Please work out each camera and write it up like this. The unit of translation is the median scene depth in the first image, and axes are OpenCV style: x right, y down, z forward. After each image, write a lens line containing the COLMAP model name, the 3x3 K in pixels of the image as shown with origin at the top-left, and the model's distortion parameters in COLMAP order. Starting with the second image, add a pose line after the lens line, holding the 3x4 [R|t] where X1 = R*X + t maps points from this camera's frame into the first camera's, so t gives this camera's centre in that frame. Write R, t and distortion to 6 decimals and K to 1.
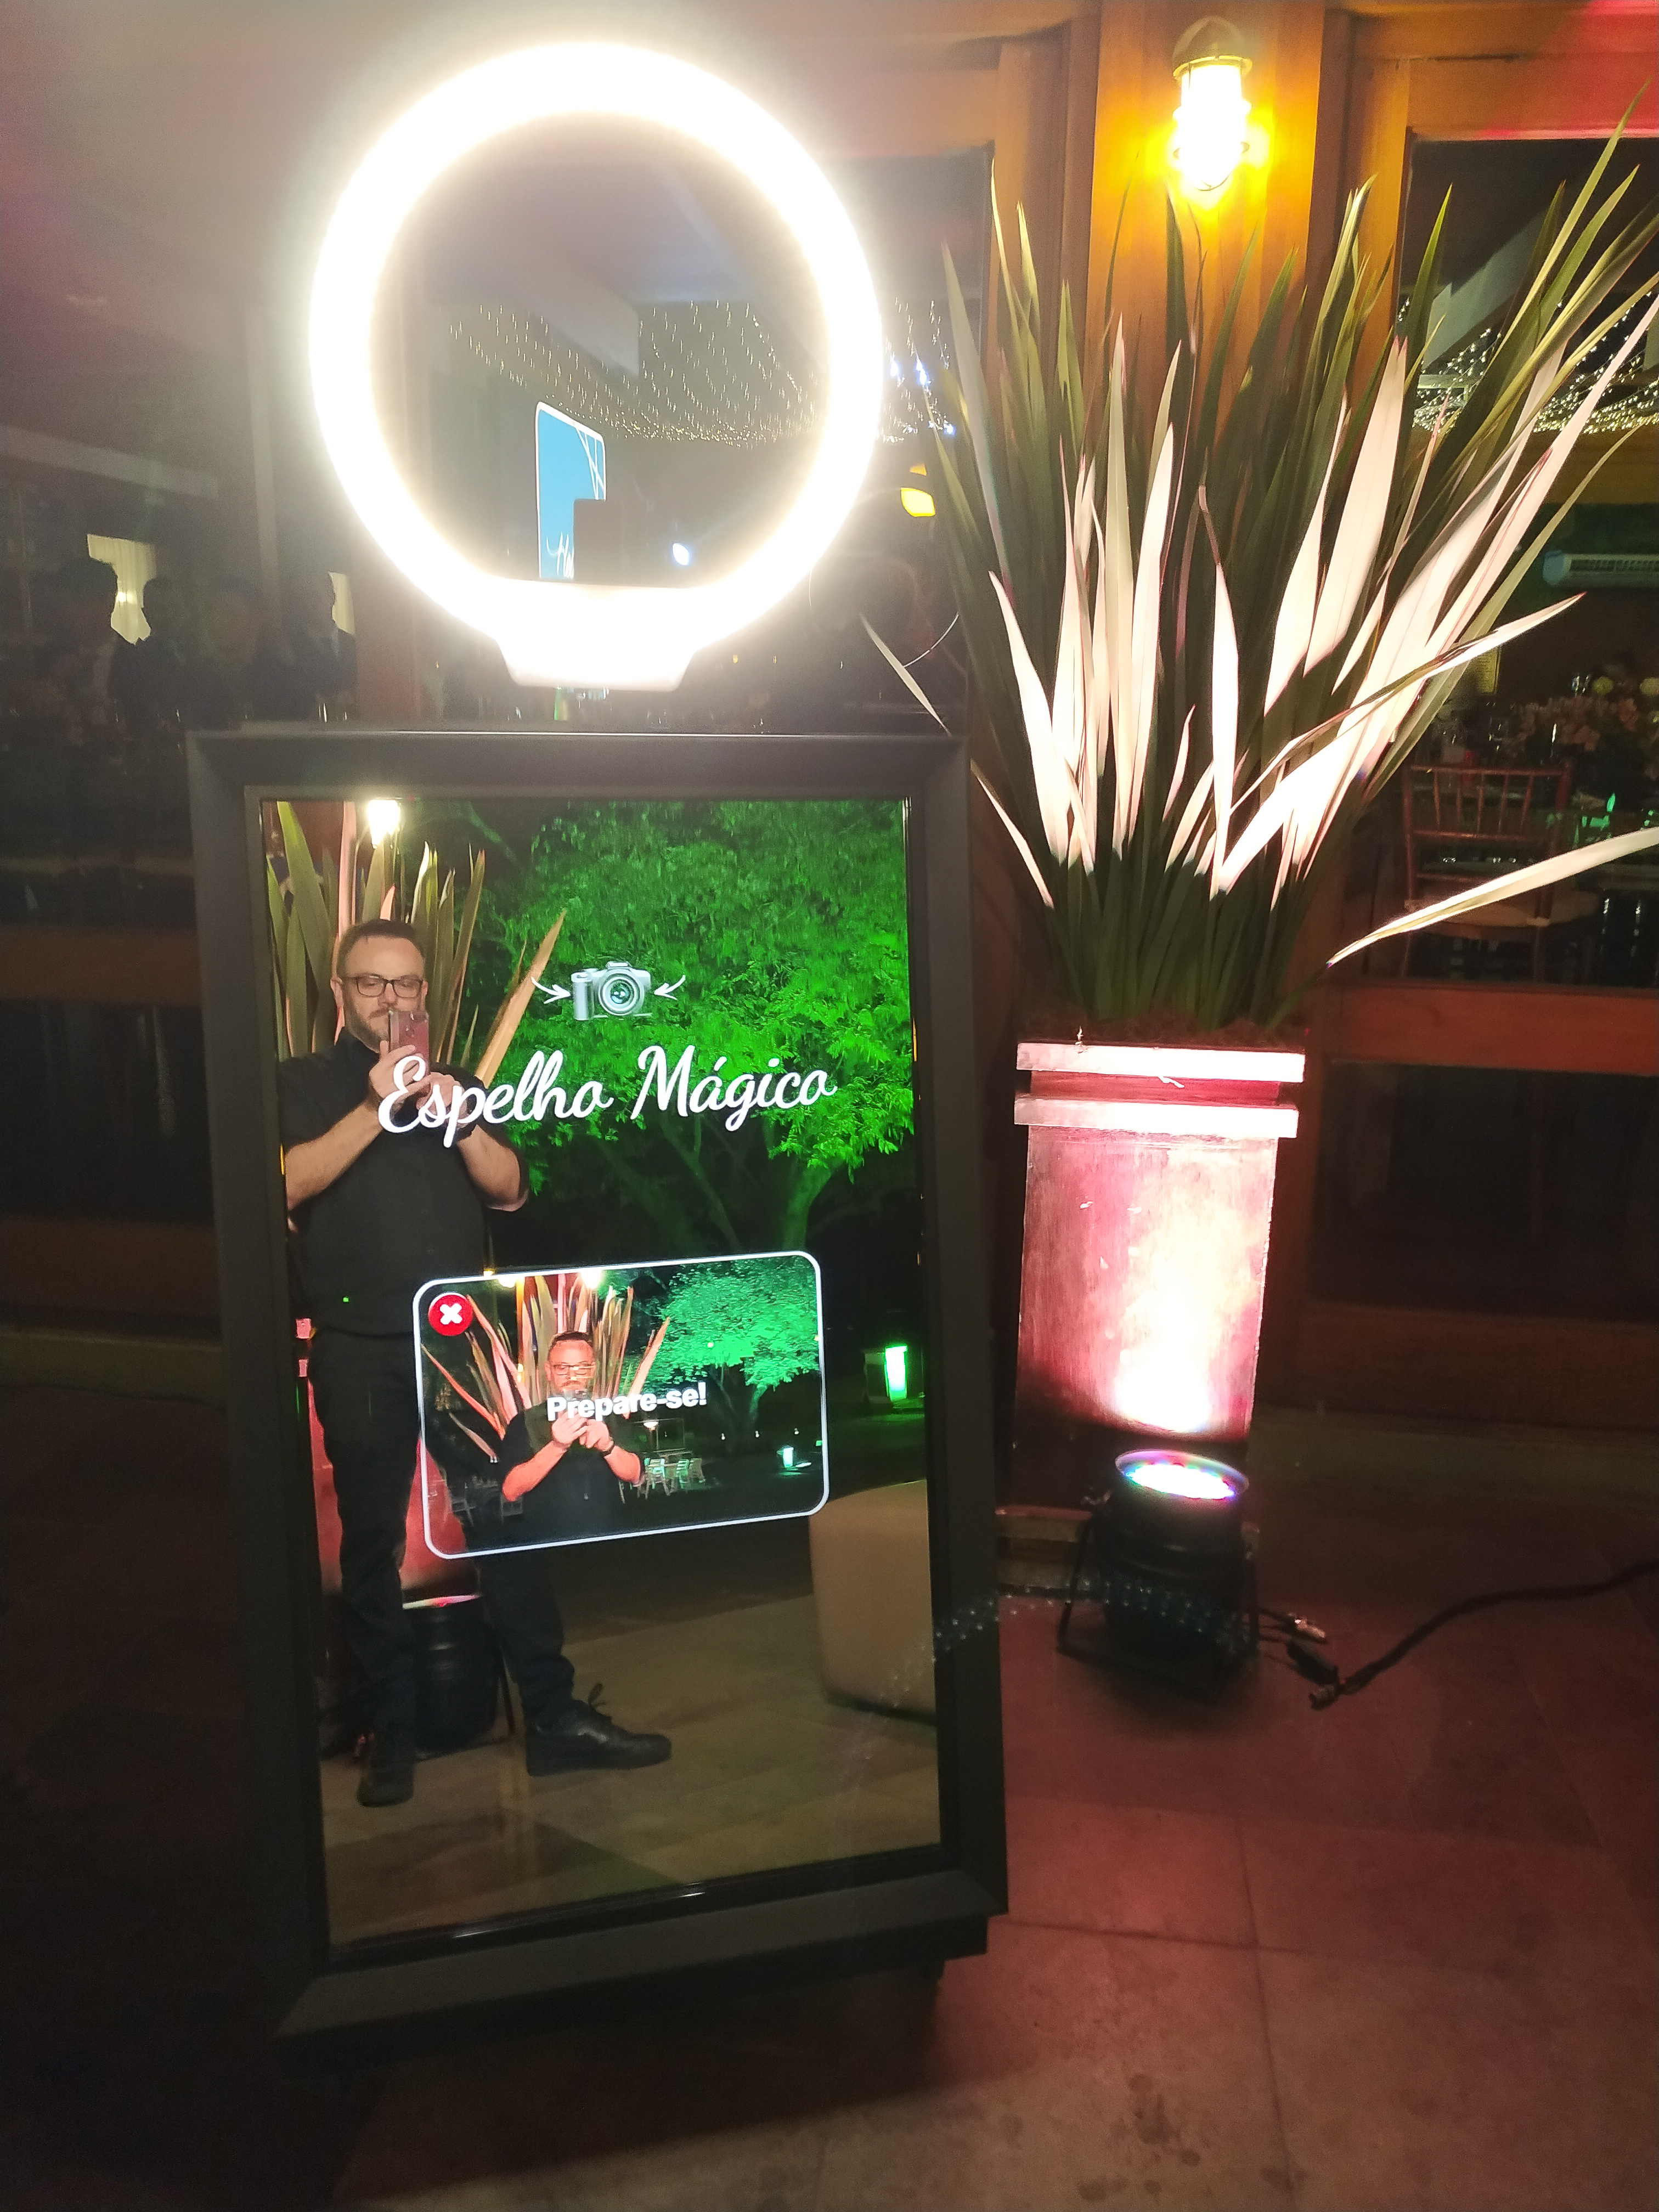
lens RADIAL K [[1633.1, 0, 827.1], [0, 1633.1, 1090.1], [0, 0, 1]] dist [-0.000119, 0.001488]
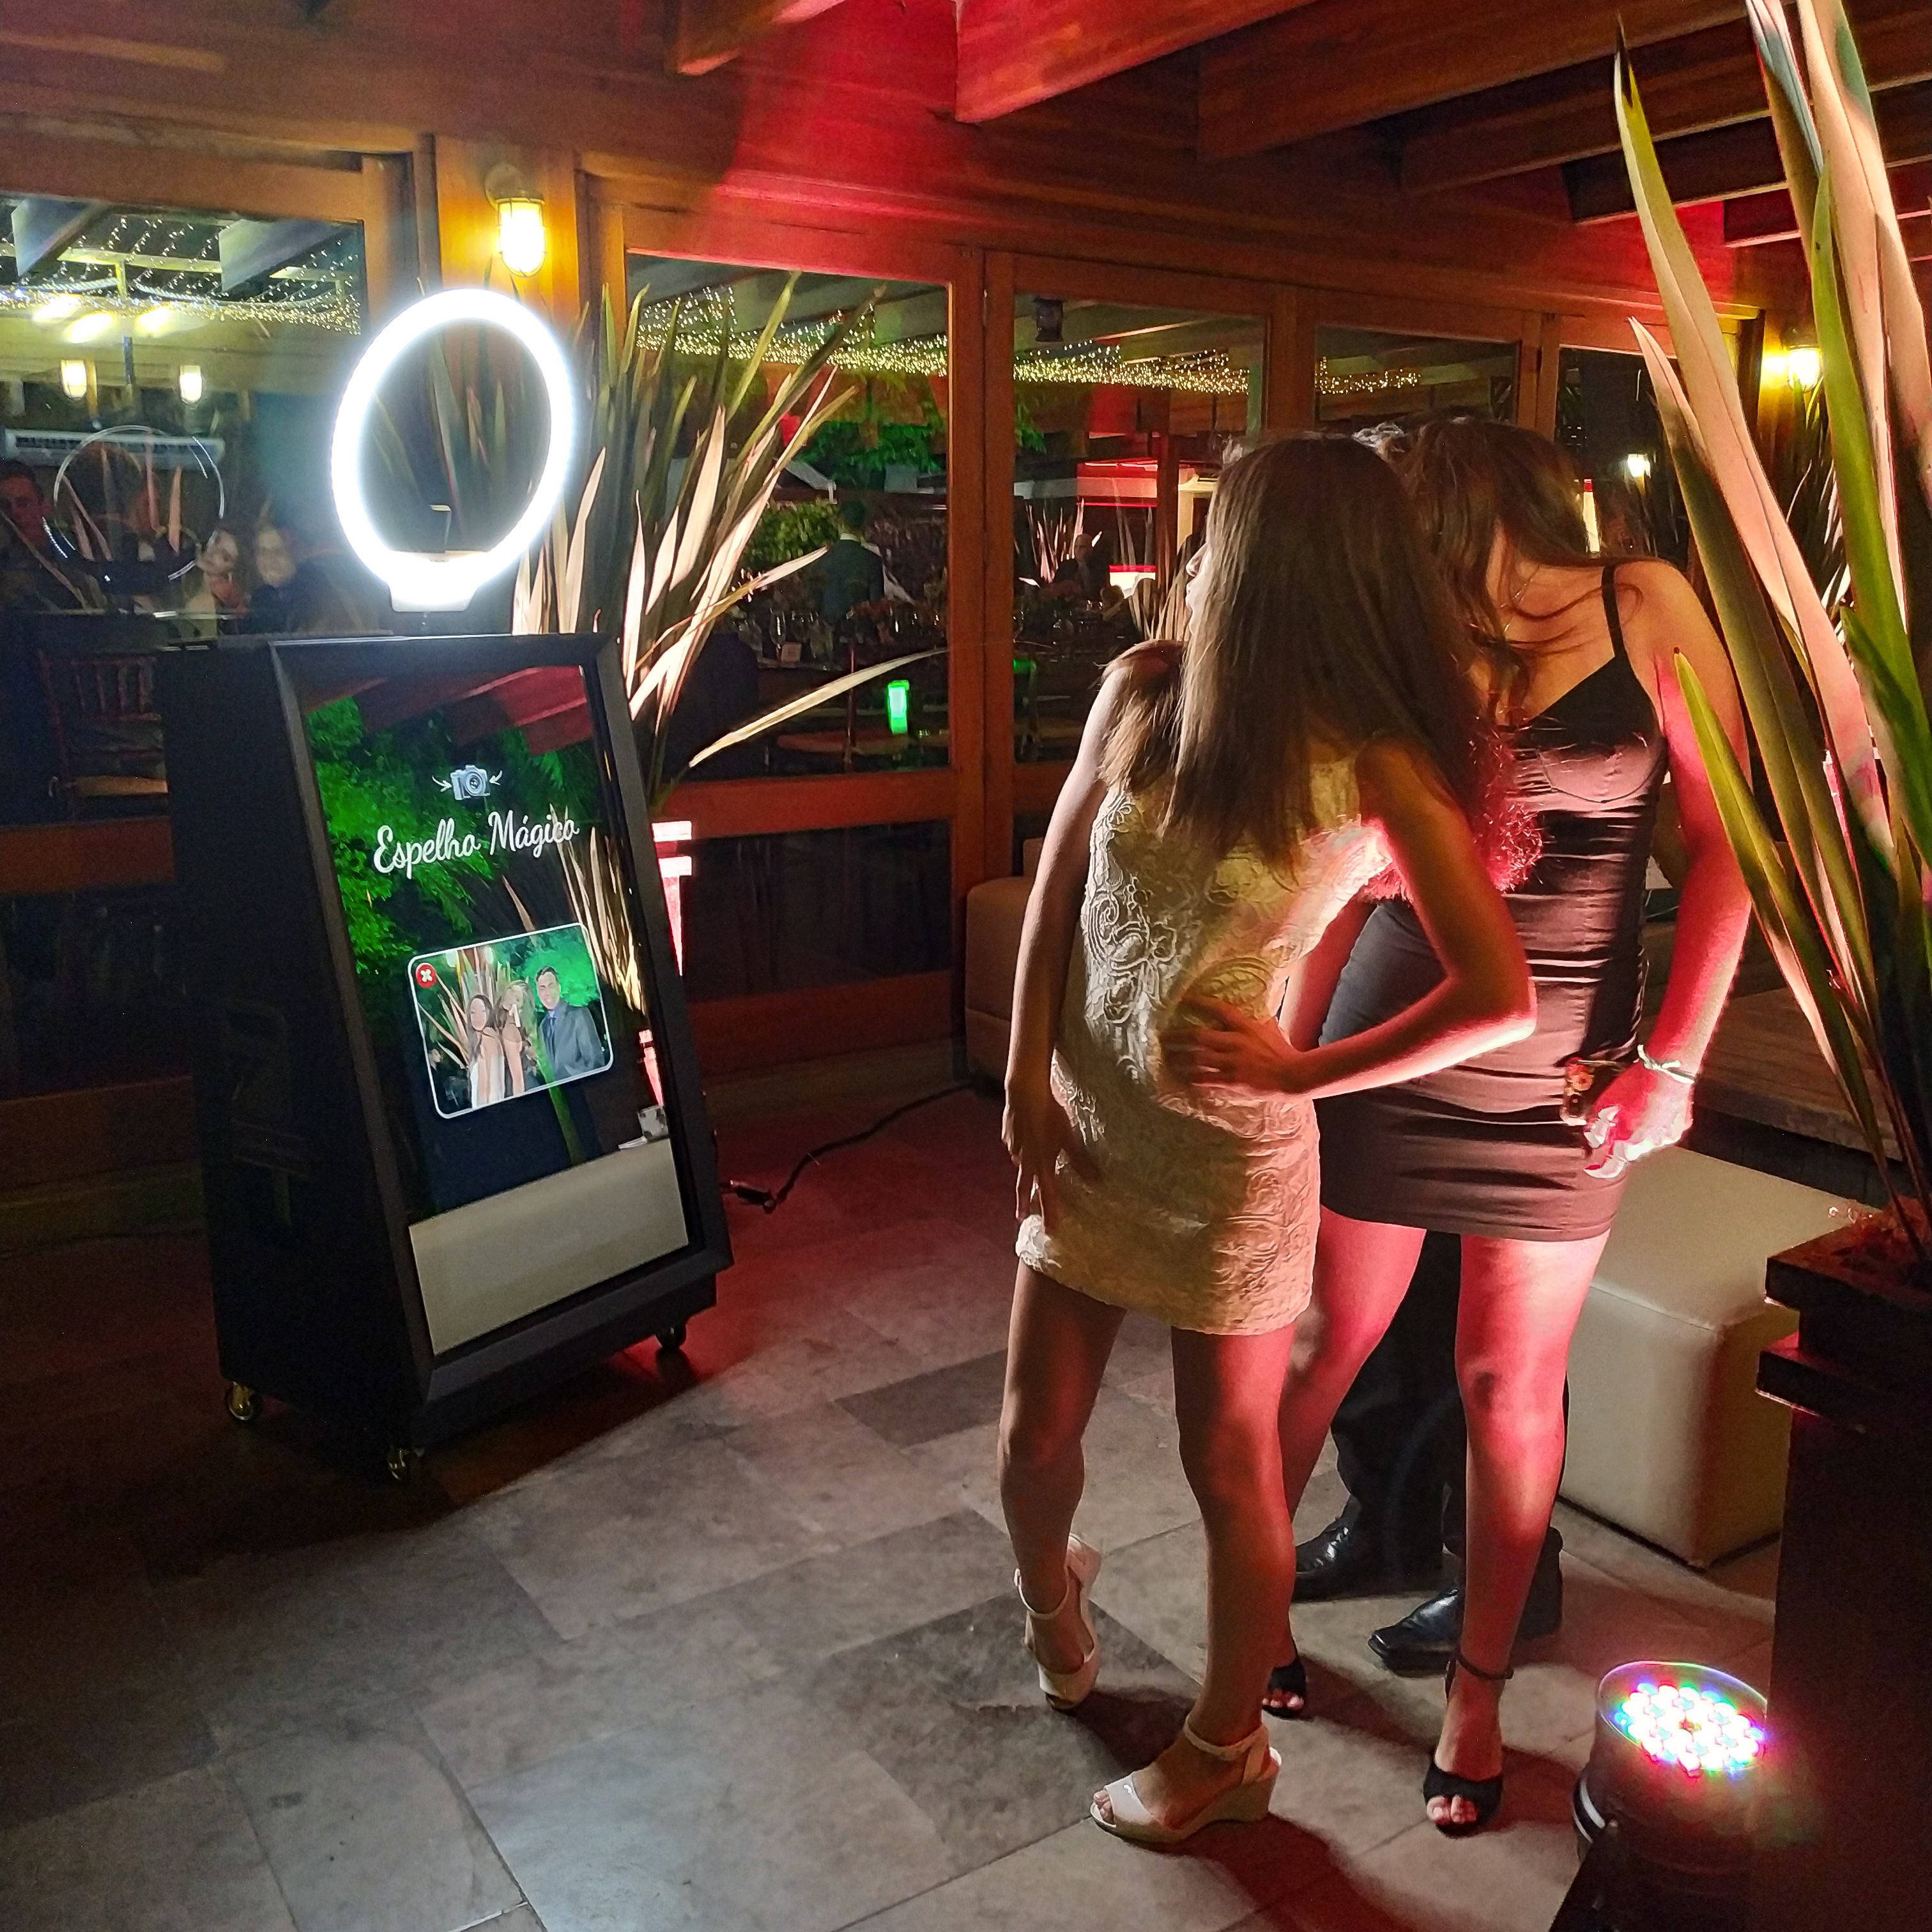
lens RADIAL K [[1830.8, 0, 966.0], [0, 1830.8, 966.0], [0, 0, 1]] dist [0.001768, -0.141353]
pose [[0.750014, -0.145352, 0.645253, -1.010655], [0.164169, 0.985936, 0.031273, 0.156019], [-0.640724, 0.082476, 0.763329, -0.793273]]
